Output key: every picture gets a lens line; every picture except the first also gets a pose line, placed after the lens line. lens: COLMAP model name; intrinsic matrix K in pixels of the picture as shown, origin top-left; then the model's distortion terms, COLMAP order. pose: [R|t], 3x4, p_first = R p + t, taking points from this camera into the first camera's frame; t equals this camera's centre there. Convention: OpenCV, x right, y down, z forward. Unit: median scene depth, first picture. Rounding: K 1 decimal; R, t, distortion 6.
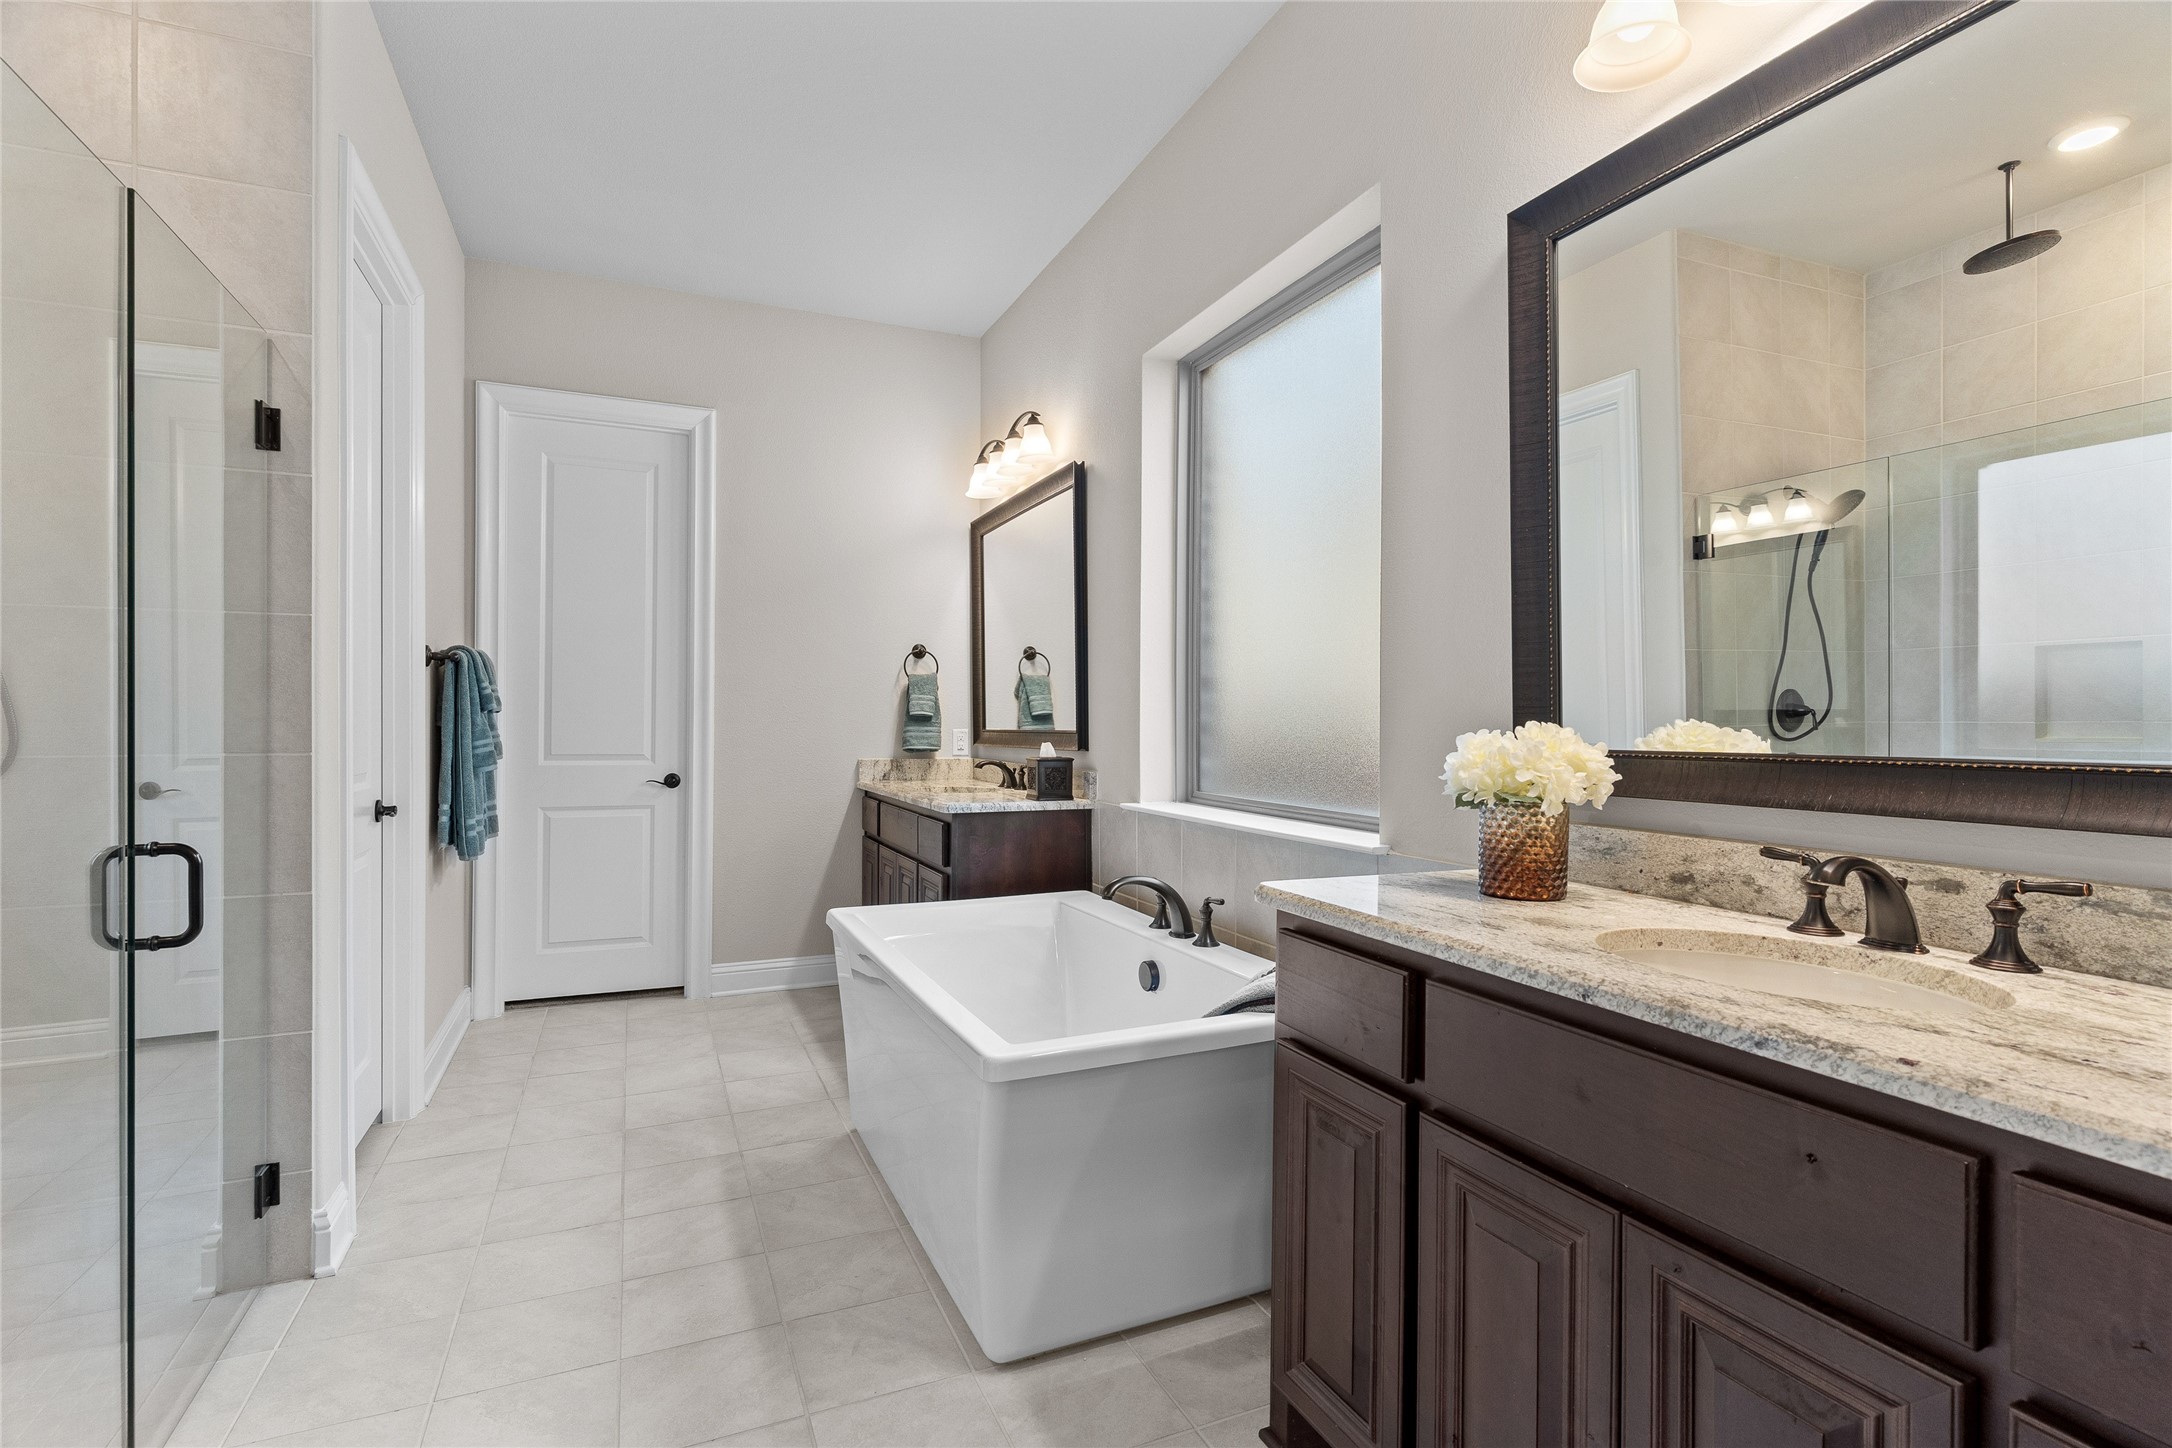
lens RADIAL K [[1024.4, 0, 1078.4], [0, 1024.4, 723.9], [0, 0, 1]] dist [0.001892, -0.001356]
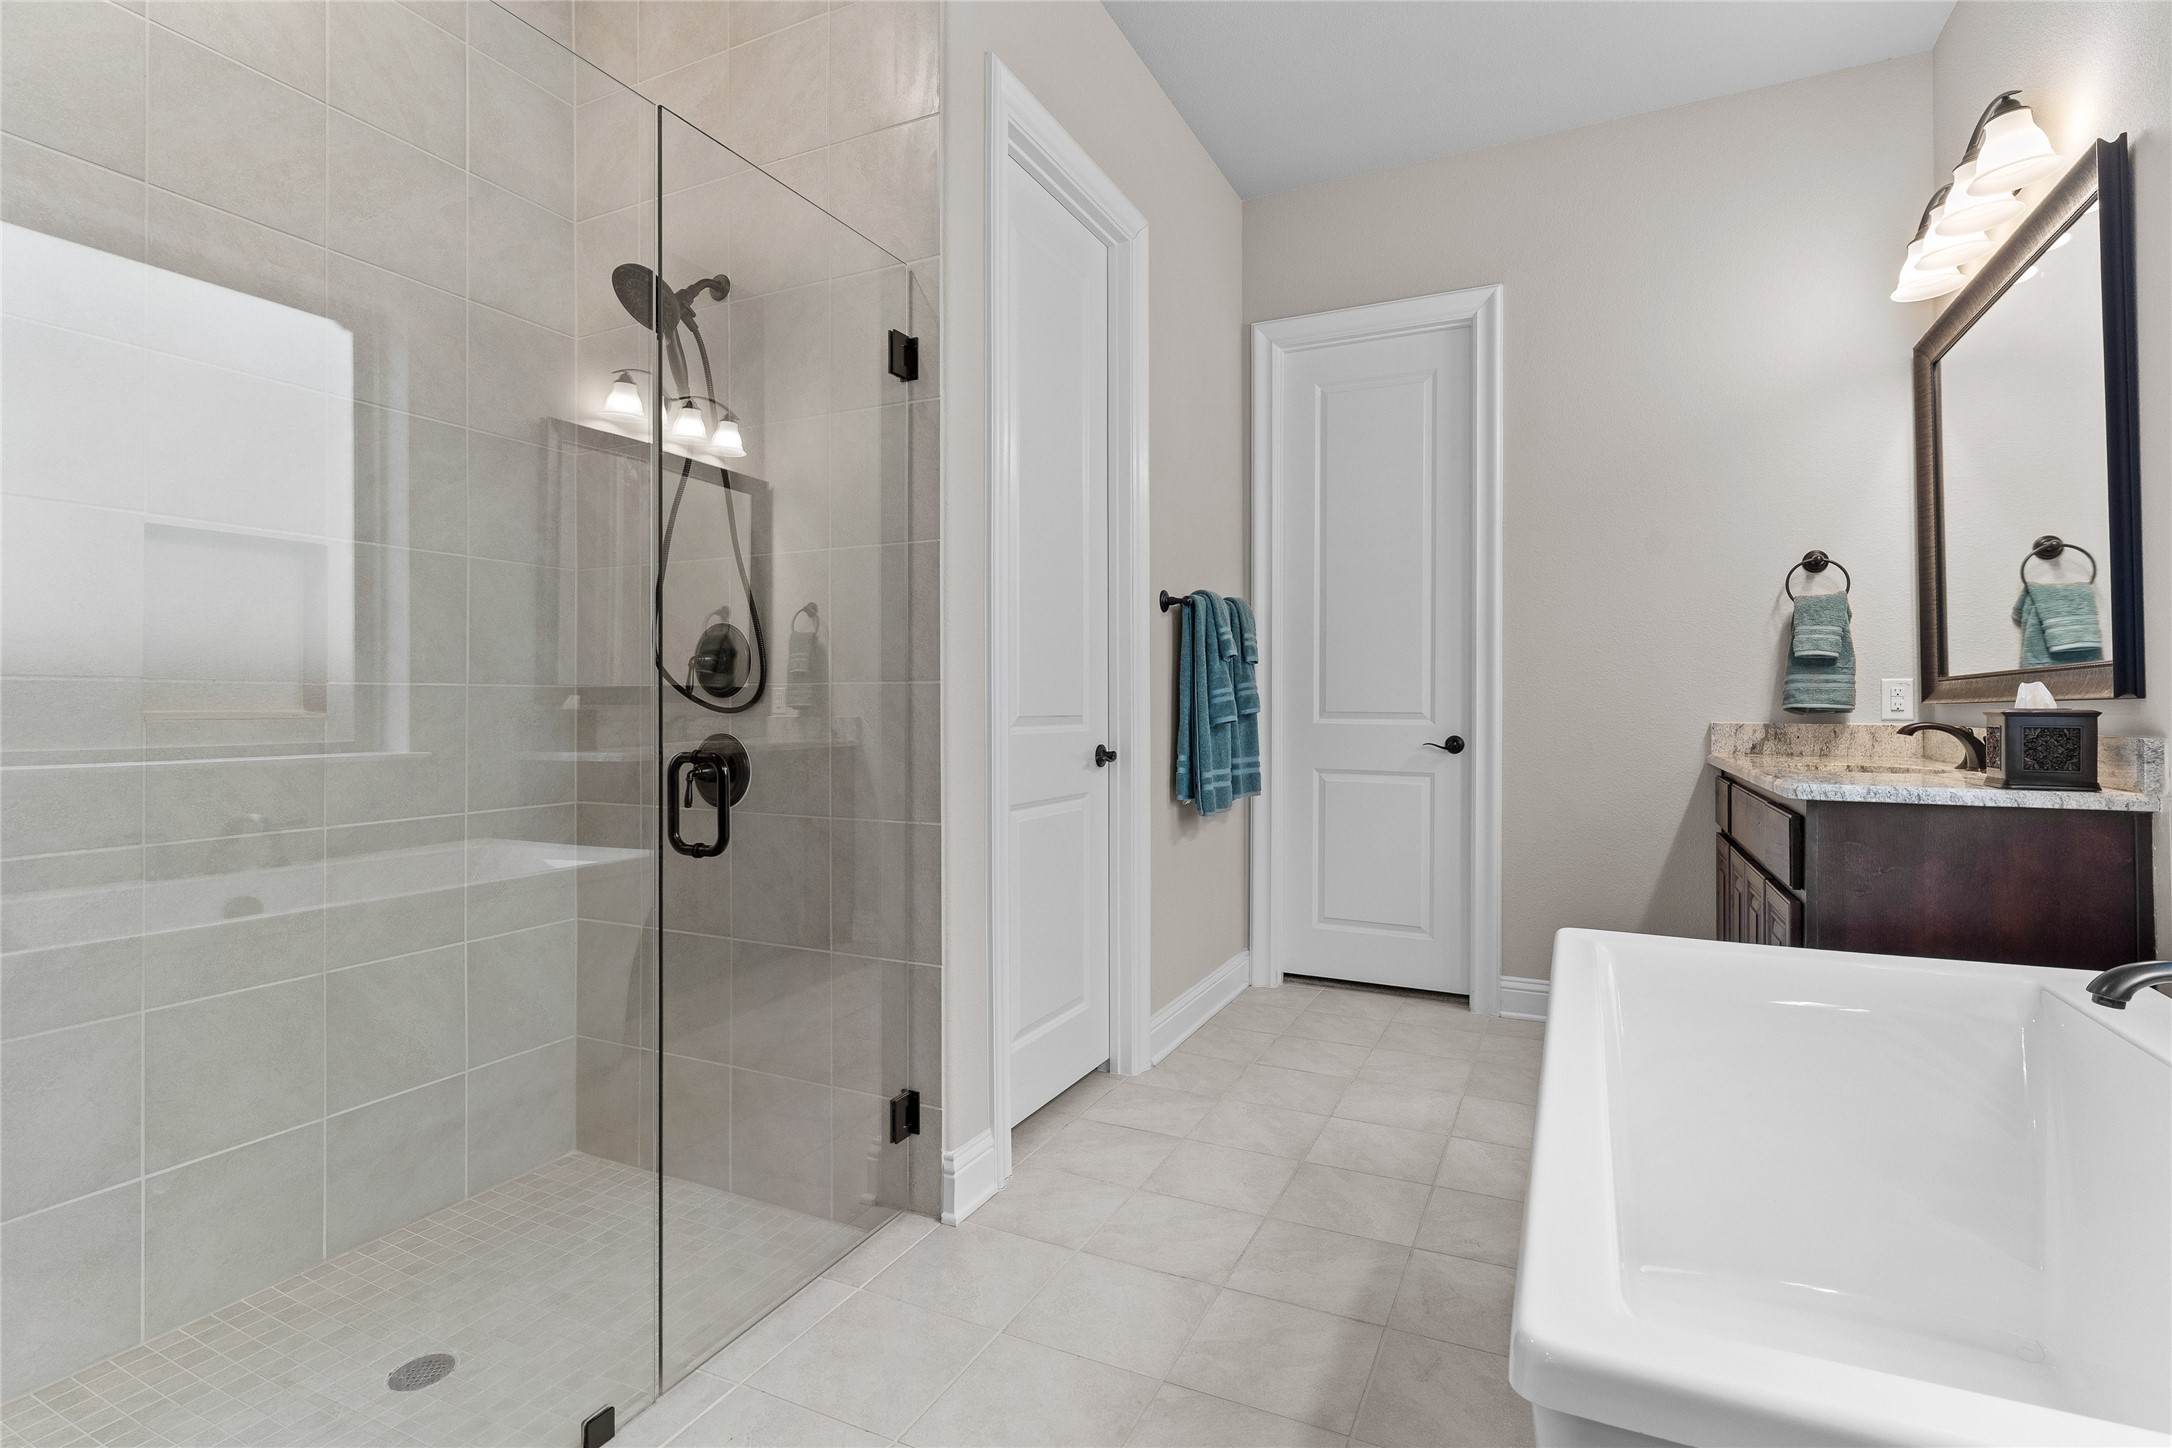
lens RADIAL K [[1024.4, 0, 1109.0], [0, 1024.4, 701.0], [0, 0, 1]] dist [0.001892, -0.001356]
pose [[0.655571, -0.007500, -0.755096, 0.057331], [-0.000891, 0.999942, -0.010705, 0.034674], [0.755133, 0.007691, 0.655527, 0.288369]]
